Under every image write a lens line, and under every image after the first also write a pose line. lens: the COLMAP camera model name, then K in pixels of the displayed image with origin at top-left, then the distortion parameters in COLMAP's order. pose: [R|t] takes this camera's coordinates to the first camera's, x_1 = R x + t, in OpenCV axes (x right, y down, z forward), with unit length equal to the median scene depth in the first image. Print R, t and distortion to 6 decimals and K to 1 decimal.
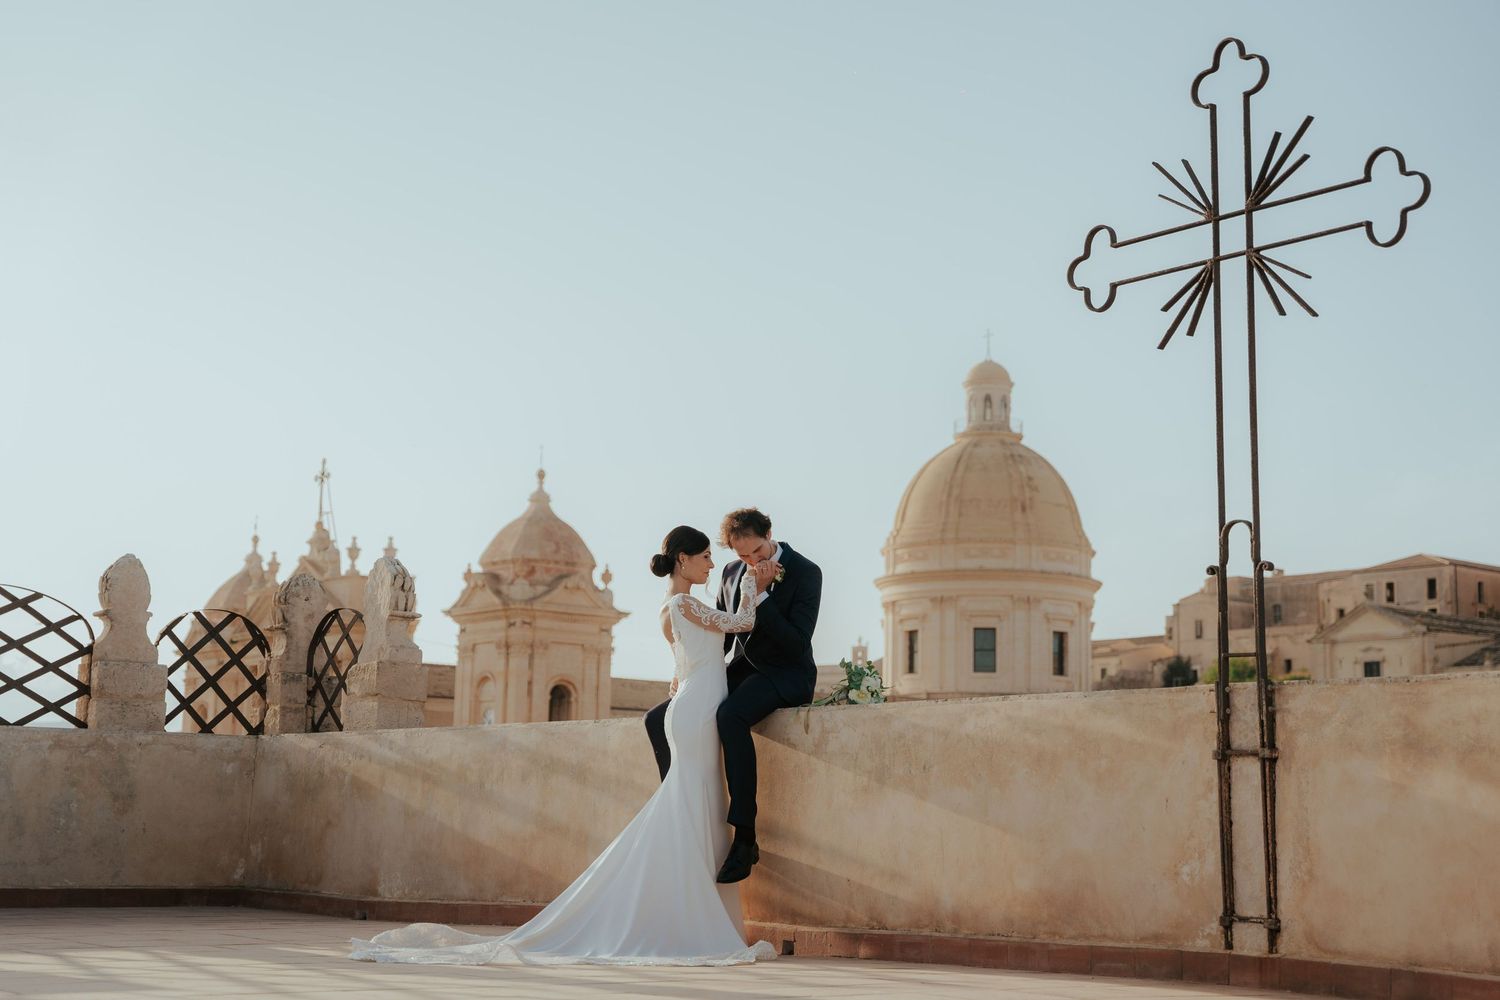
lens RADIAL K [[2149.9, 0, 750.0], [0, 2149.9, 500.0], [0, 0, 1]] dist [0.172527, -0.023073]
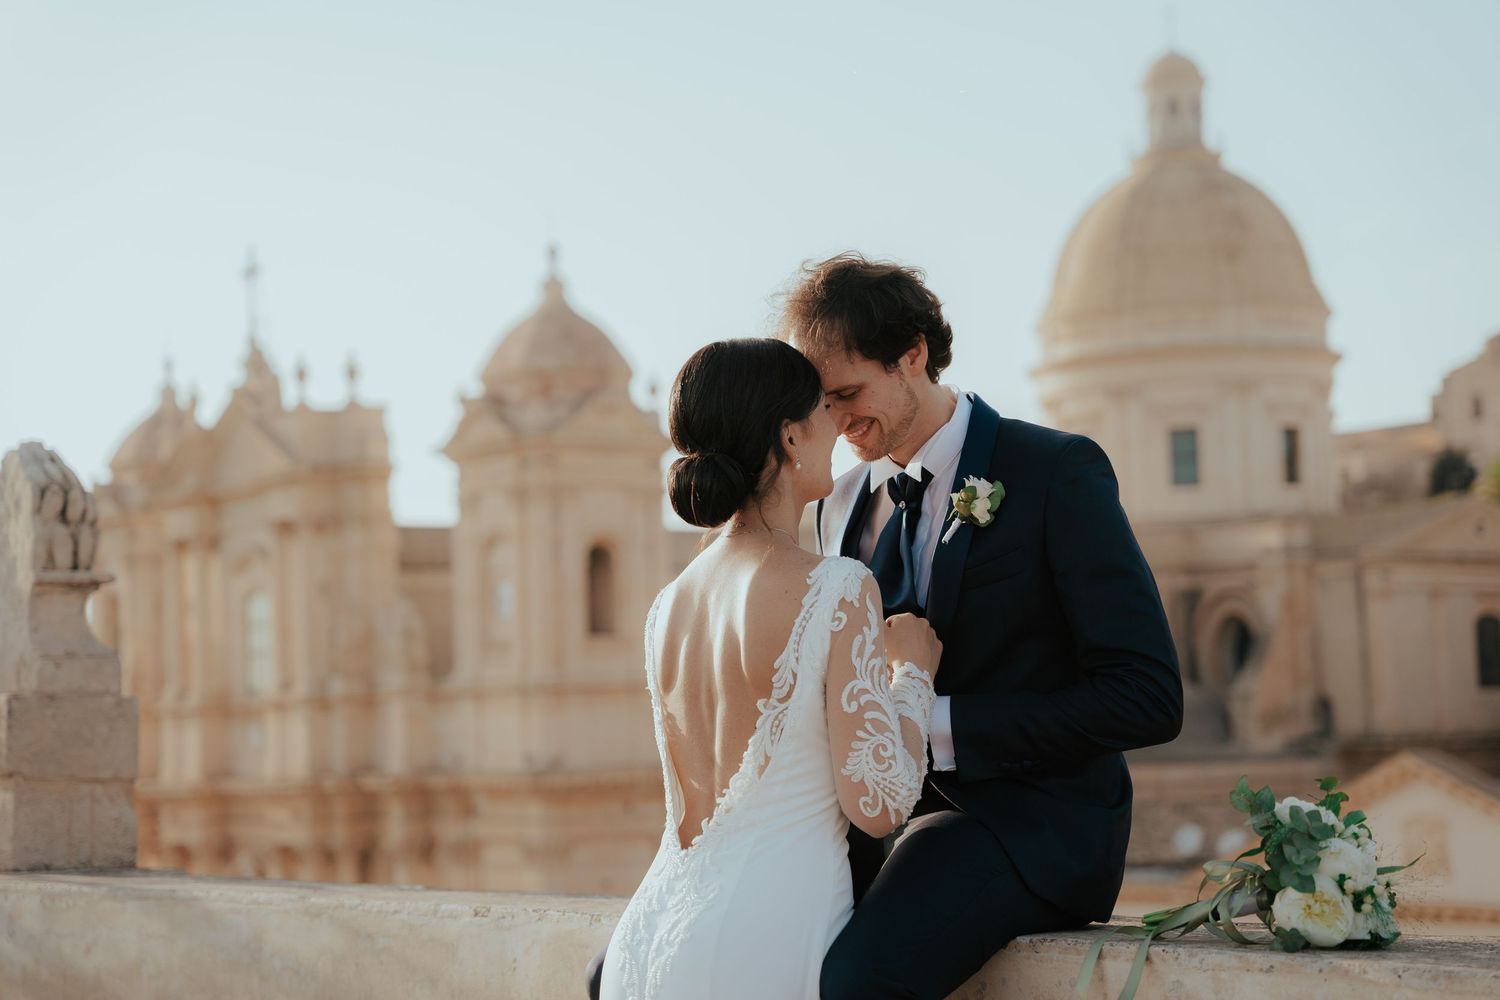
lens RADIAL K [[2943.6, 0, 750.0], [0, 2943.6, 500.0], [0, 0, 1]] dist [0.187560, -0.105507]
pose [[0.997538, -0.059591, -0.036959, -0.004036], [0.062255, 0.995186, 0.075689, 0.001540], [0.032271, -0.077804, 0.996446, 0.422808]]
